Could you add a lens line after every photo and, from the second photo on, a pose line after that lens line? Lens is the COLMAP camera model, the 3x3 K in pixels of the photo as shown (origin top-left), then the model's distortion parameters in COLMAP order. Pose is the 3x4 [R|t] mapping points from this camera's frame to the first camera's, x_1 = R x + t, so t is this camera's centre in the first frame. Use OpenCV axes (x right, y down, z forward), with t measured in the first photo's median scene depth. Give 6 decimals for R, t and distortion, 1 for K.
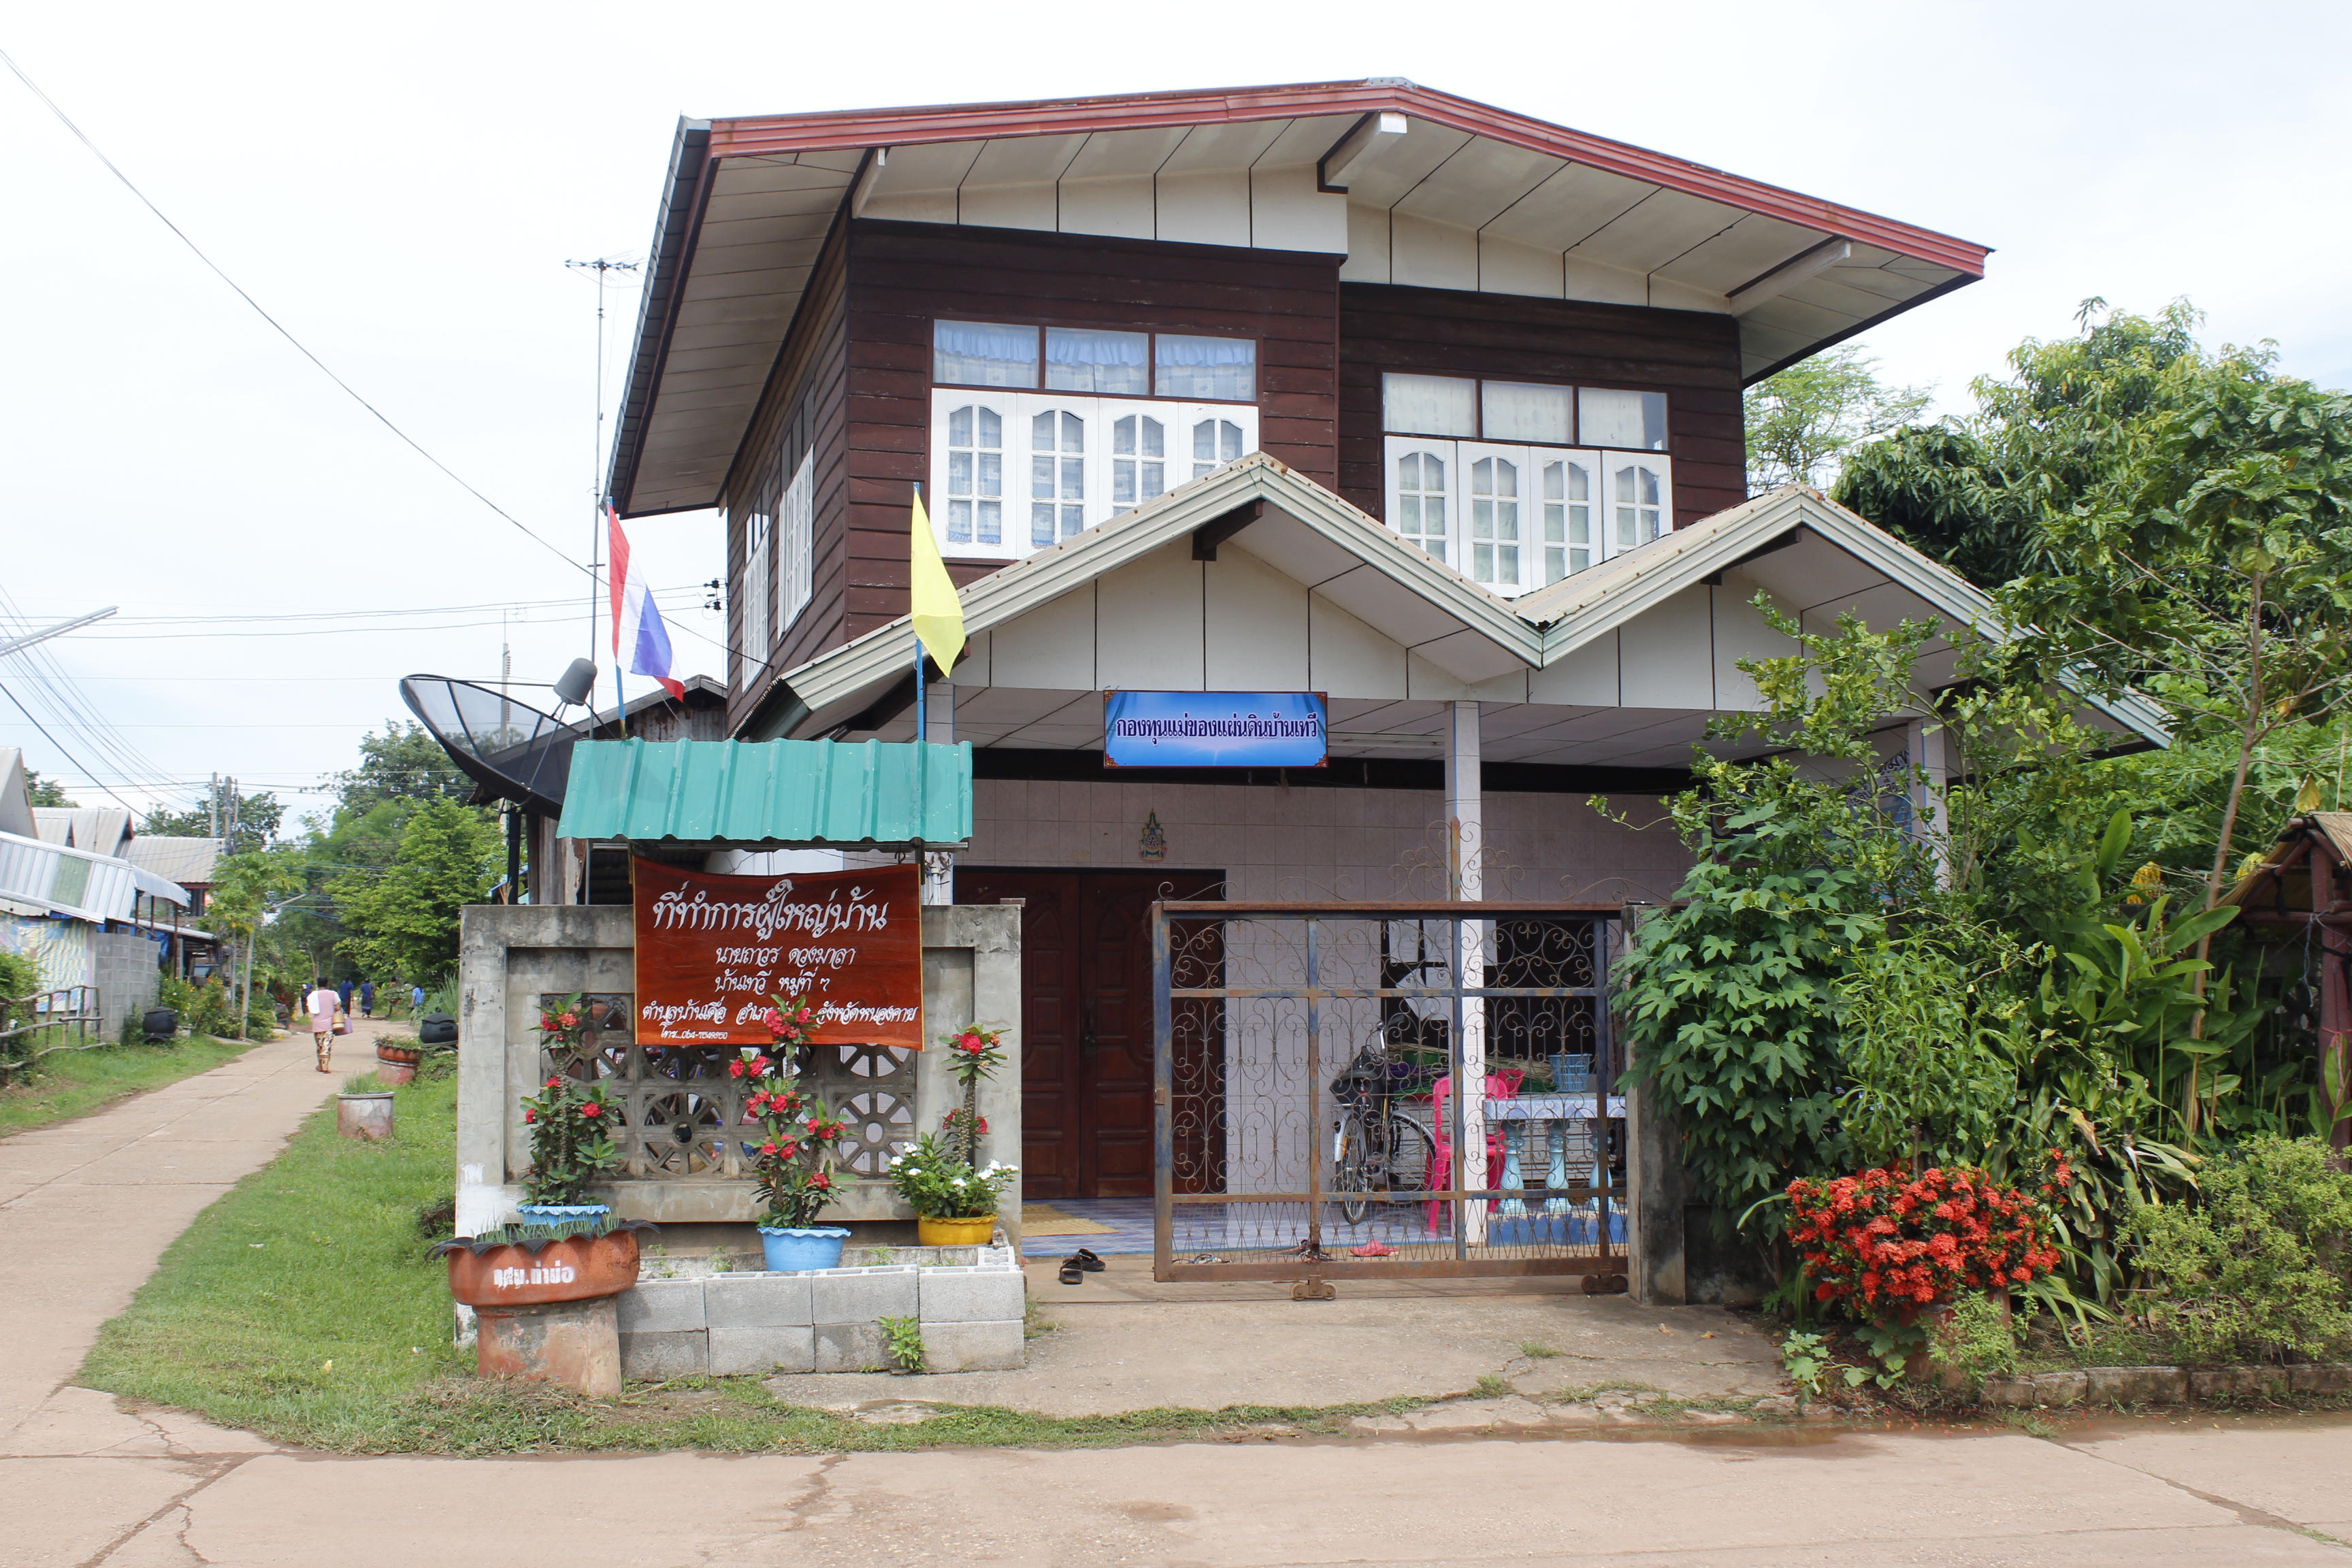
lens RADIAL K [[2361.7, 0, 1171.1], [0, 2361.7, 781.8], [0, 0, 1]] dist [-0.084734, 0.000000]
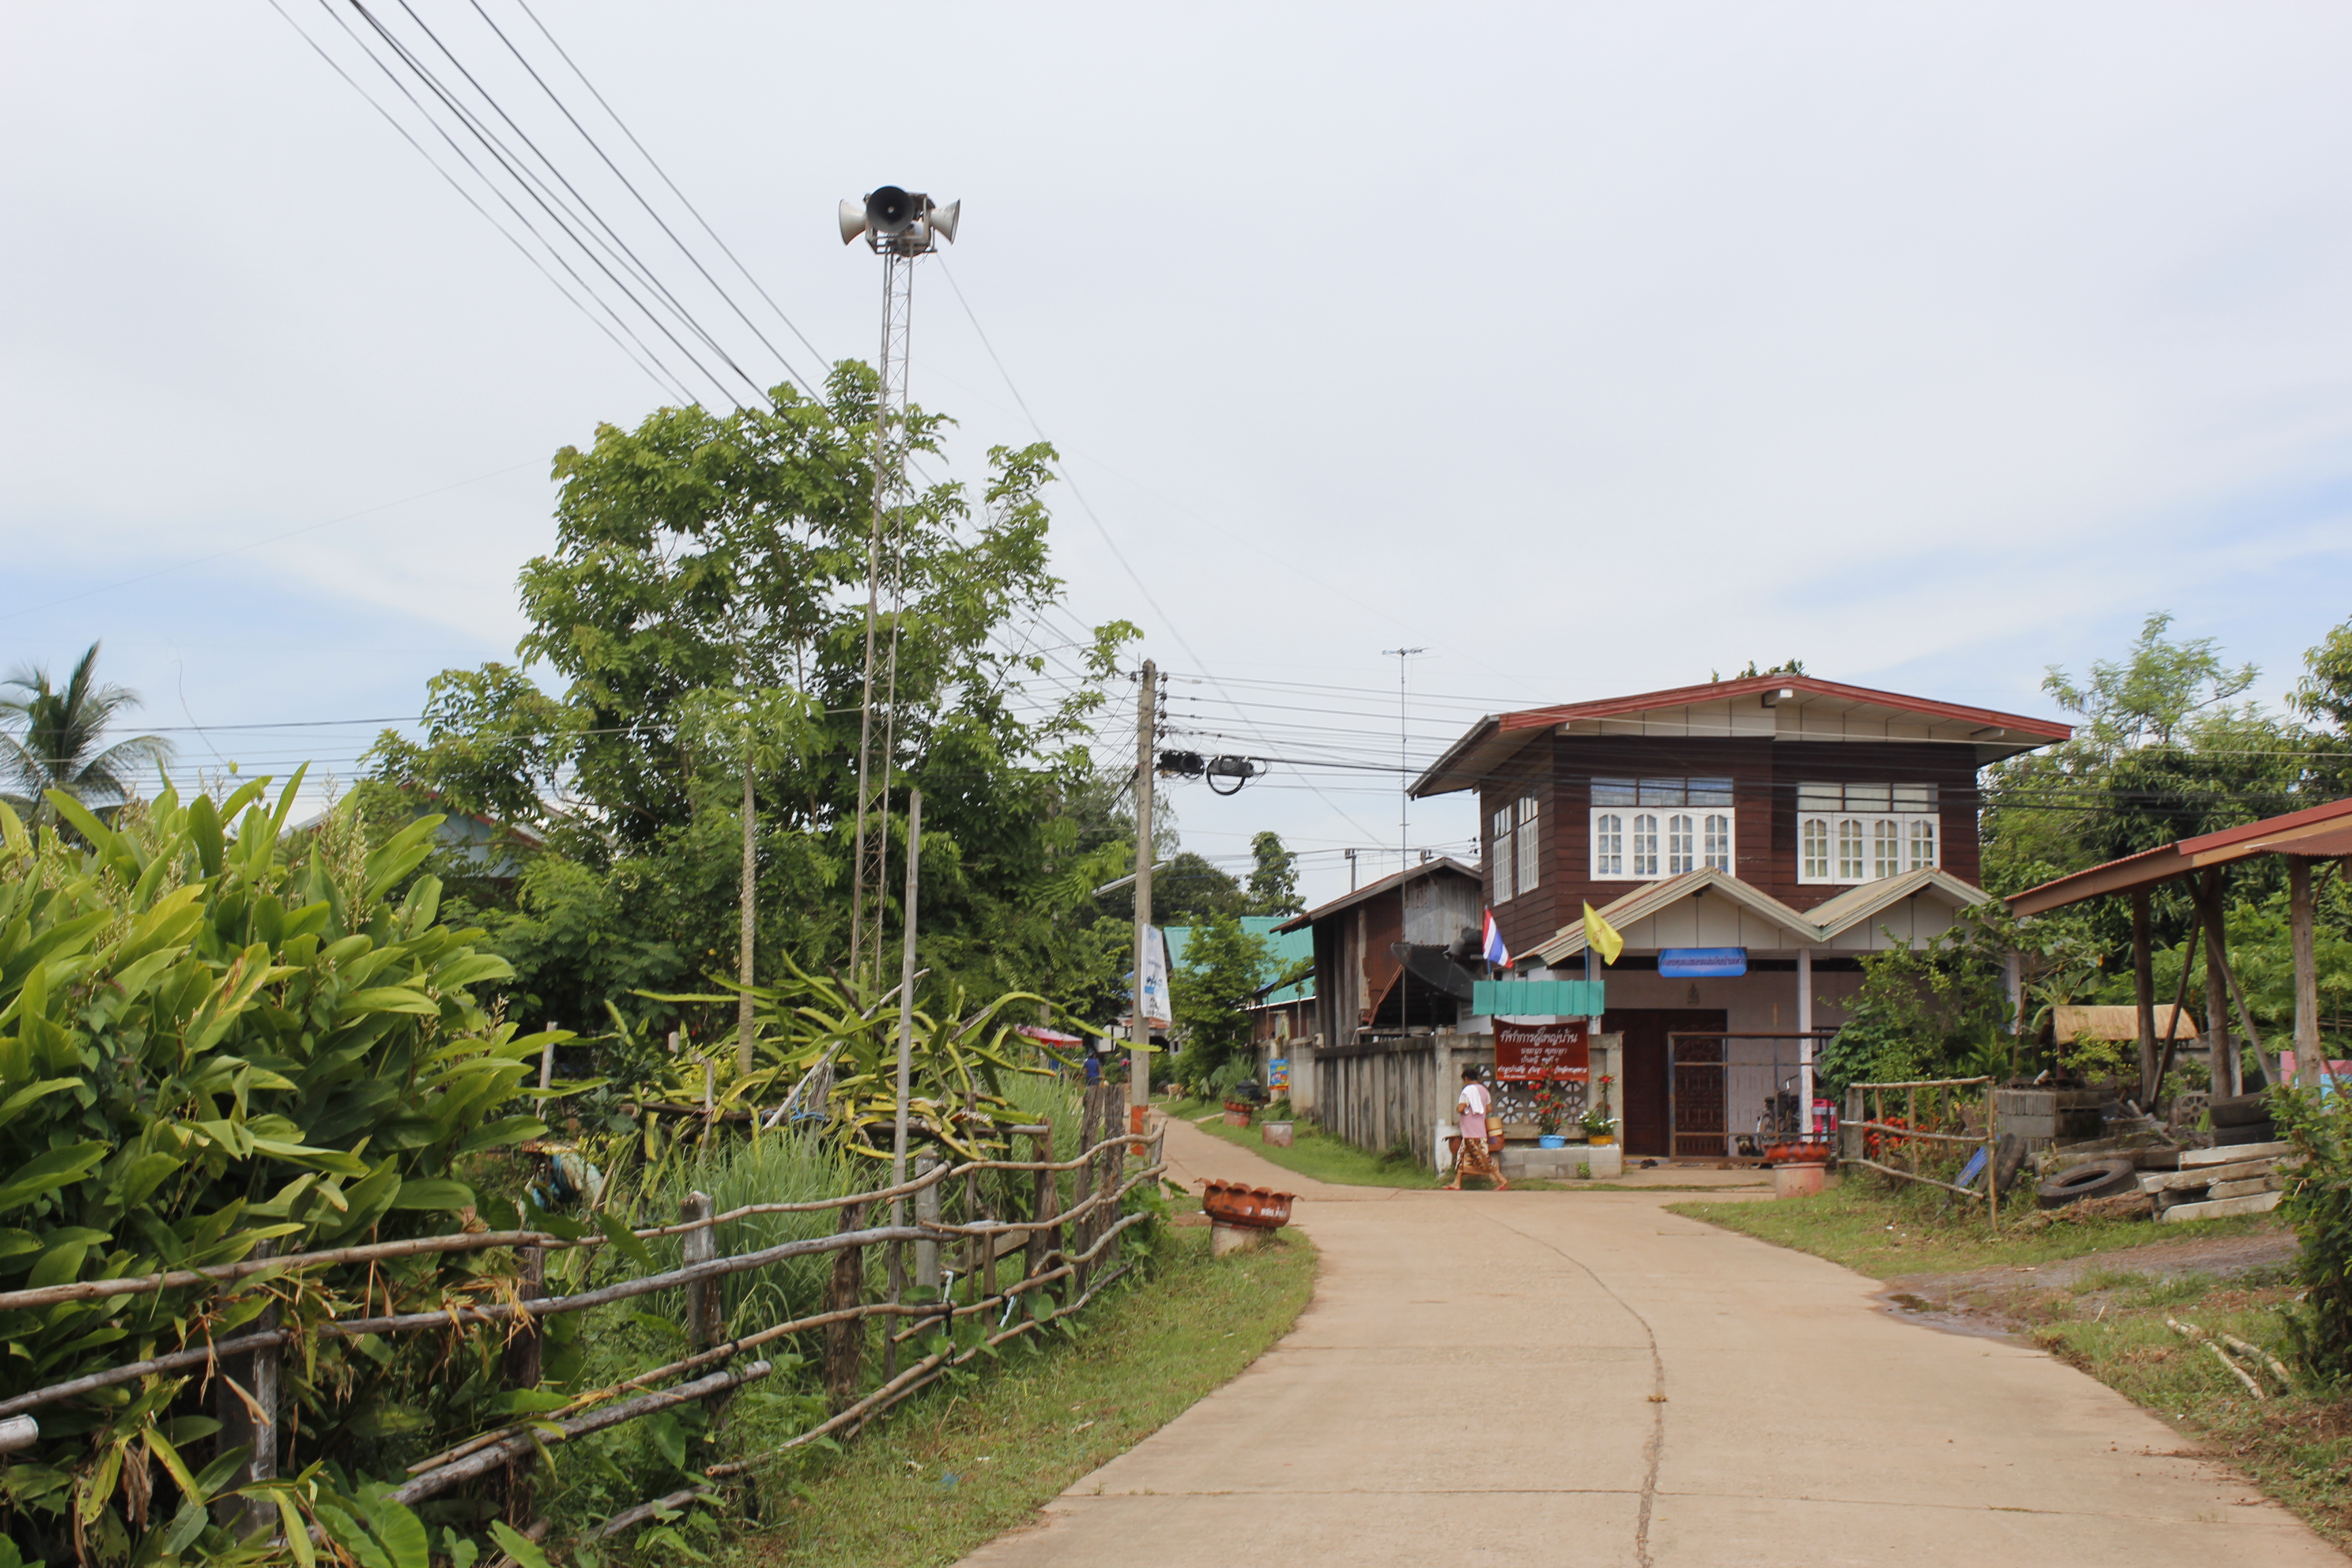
lens RADIAL K [[3328.5, 0, 1172.2], [0, 3328.5, 787.7], [0, 0, 1]] dist [-0.015749, 0.000000]
pose [[0.972779, -0.013753, -0.231325, 0.312272], [0.014611, 0.999891, 0.001996, -0.238816], [0.231272, -0.005322, 0.972875, -2.787651]]
